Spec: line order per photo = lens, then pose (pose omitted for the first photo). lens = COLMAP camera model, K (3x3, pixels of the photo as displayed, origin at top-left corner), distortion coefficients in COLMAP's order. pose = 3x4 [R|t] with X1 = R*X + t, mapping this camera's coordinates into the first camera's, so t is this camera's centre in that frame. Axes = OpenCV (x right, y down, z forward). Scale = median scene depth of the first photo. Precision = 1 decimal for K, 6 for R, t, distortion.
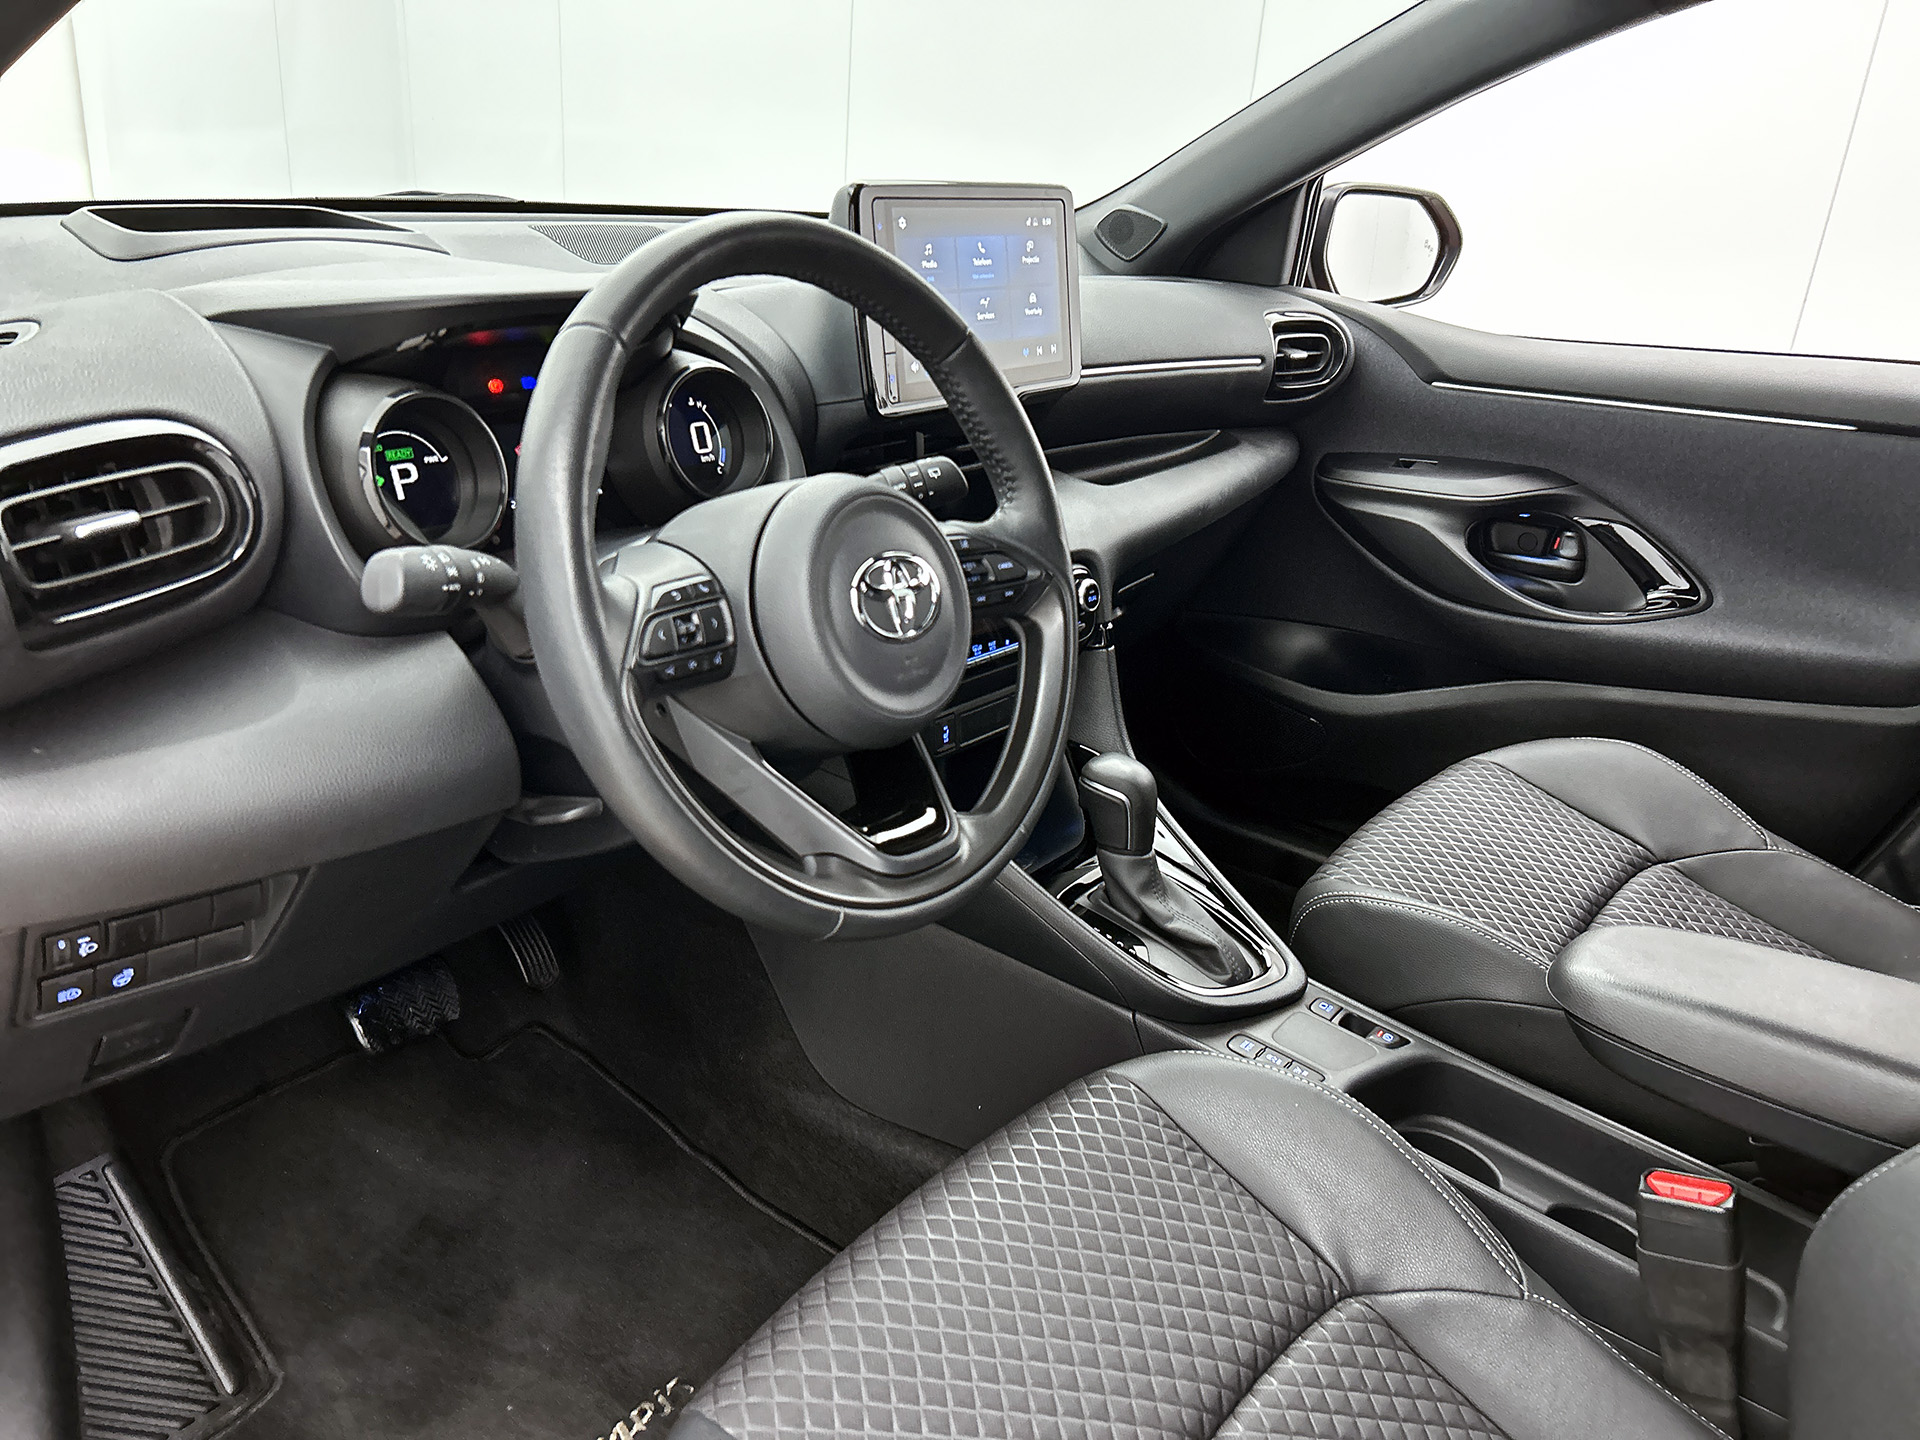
lens RADIAL K [[1444.6, 0, 979.4], [0, 1444.6, 712.9], [0, 0, 1]] dist [0.025378, -0.020553]
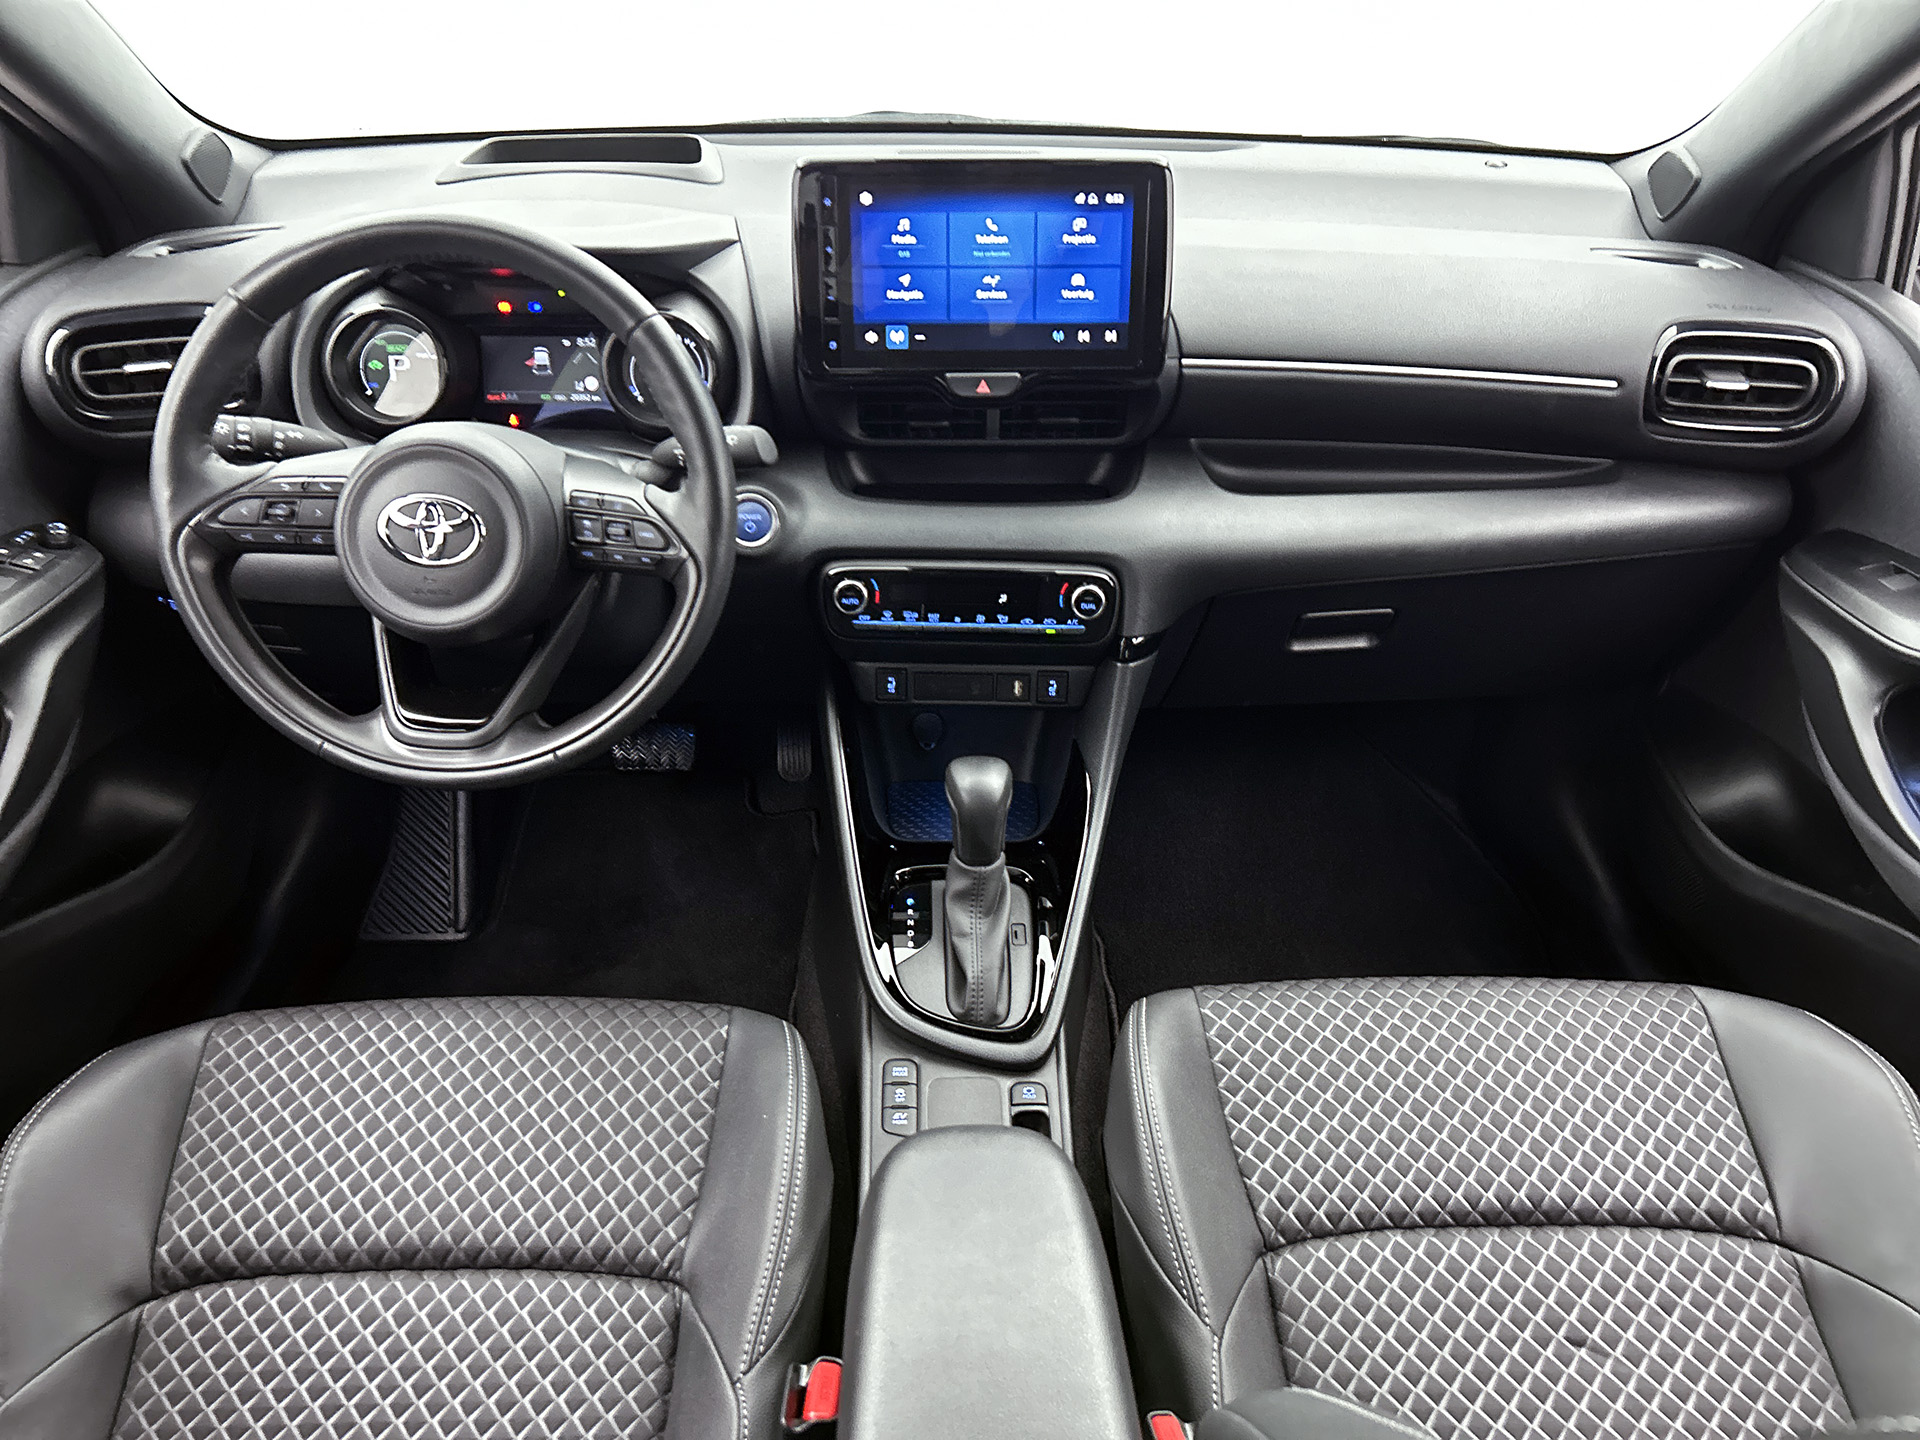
lens RADIAL K [[1444.6, 0, 953.5], [0, 1444.6, 709.2], [0, 0, 1]] dist [0.025378, -0.020553]
pose [[0.623185, 0.341509, -0.703571, 0.771837], [-0.260064, 0.938917, 0.225394, -0.223160], [0.737569, 0.042511, 0.673932, 0.327392]]
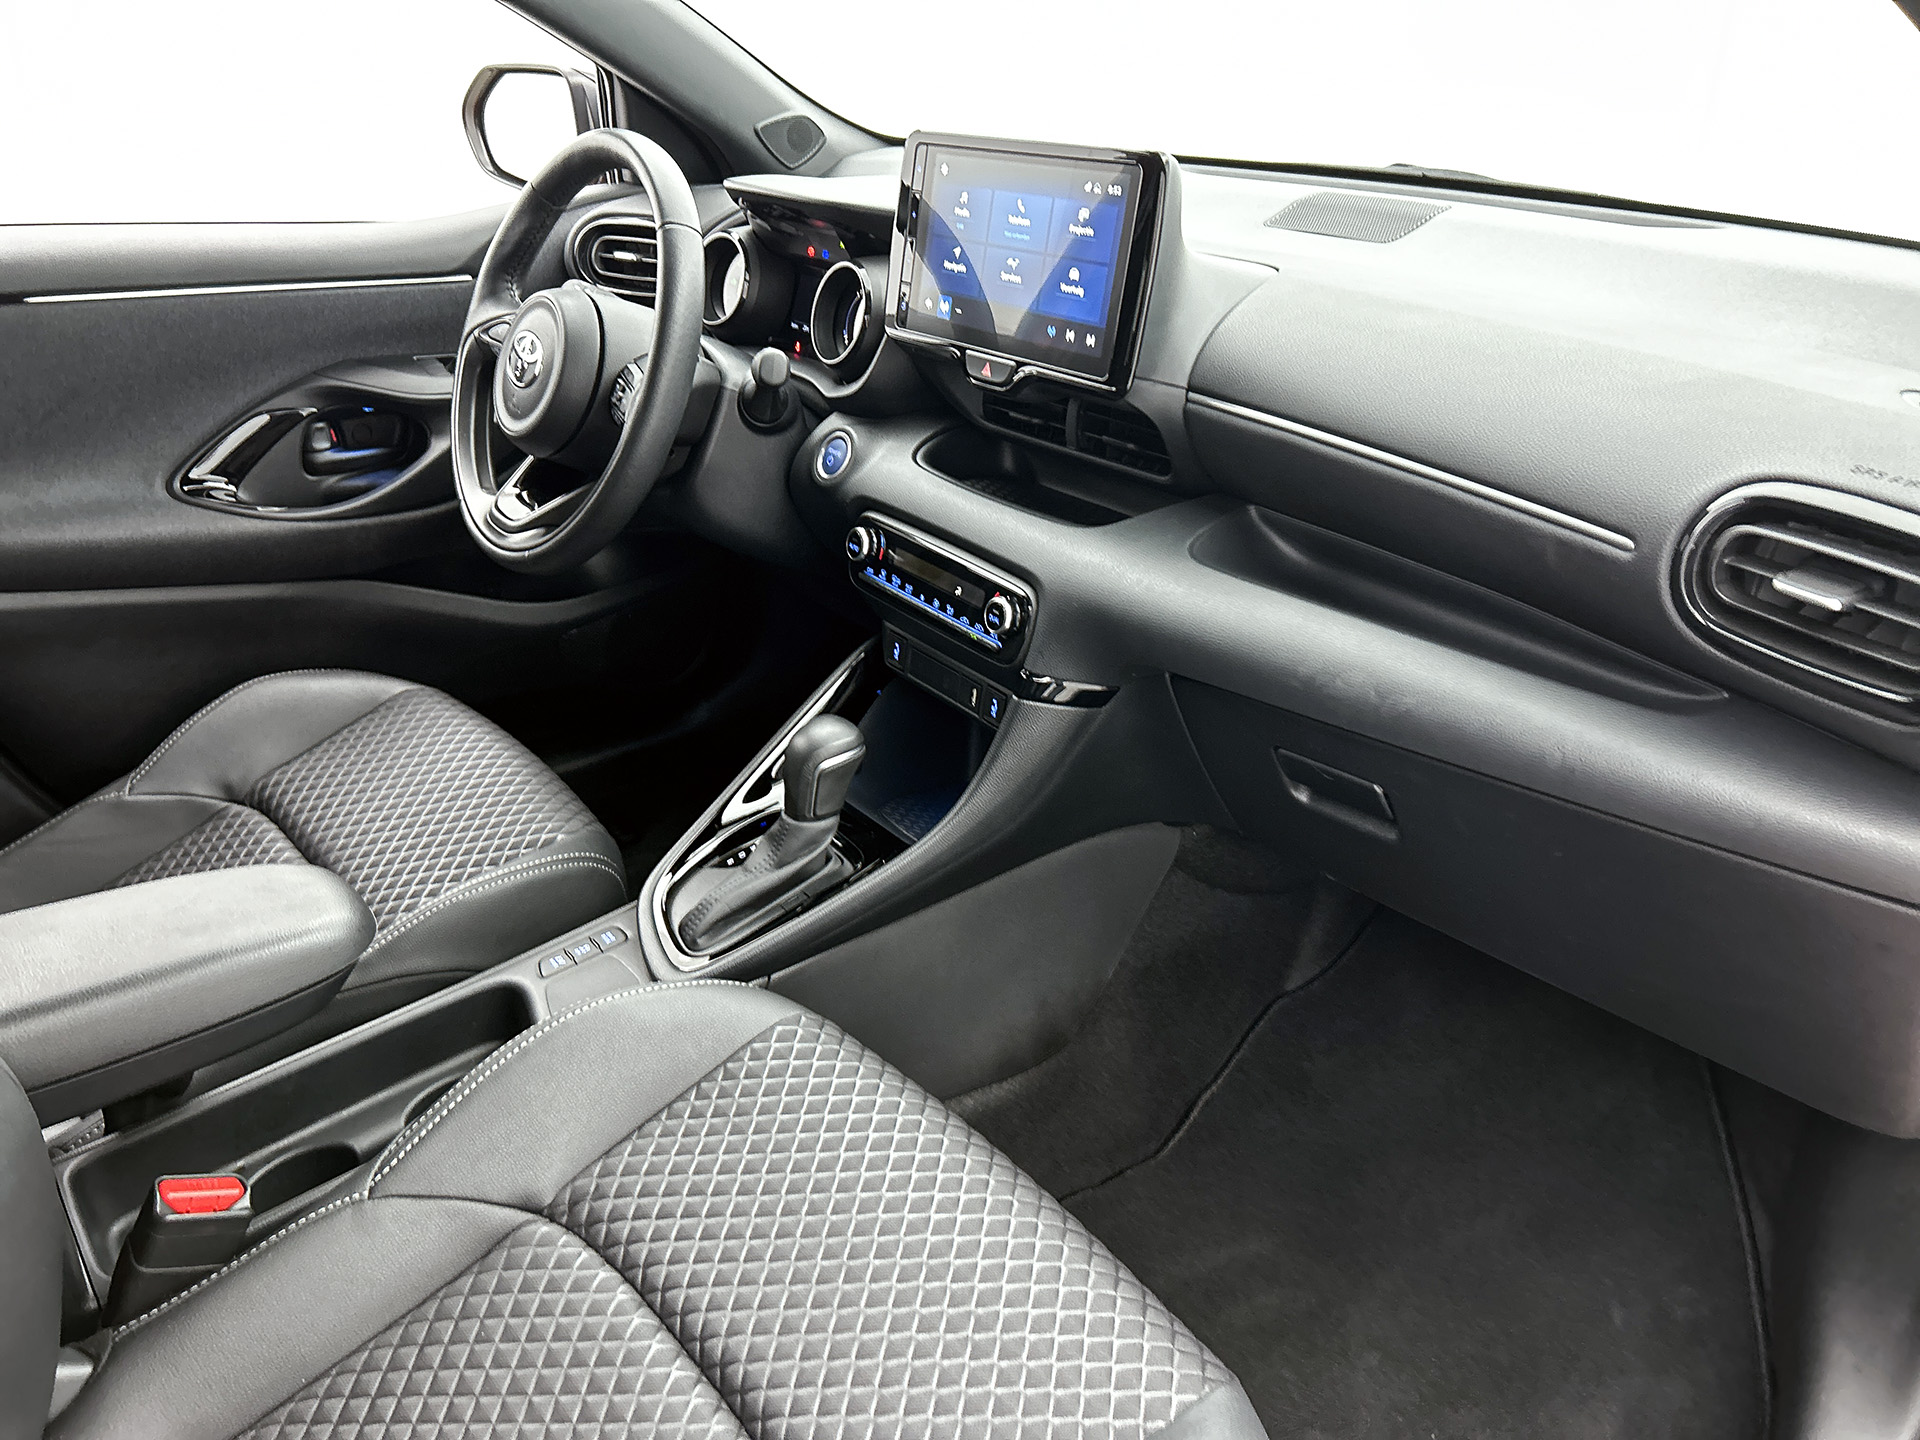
lens RADIAL K [[1444.6, 0, 954.1], [0, 1444.6, 681.4], [0, 0, 1]] dist [0.025378, -0.020553]
pose [[-0.238104, 0.337602, -0.910676, 0.960721], [-0.386900, 0.827065, 0.407764, -0.424933], [0.890851, 0.449431, -0.066310, 1.140892]]
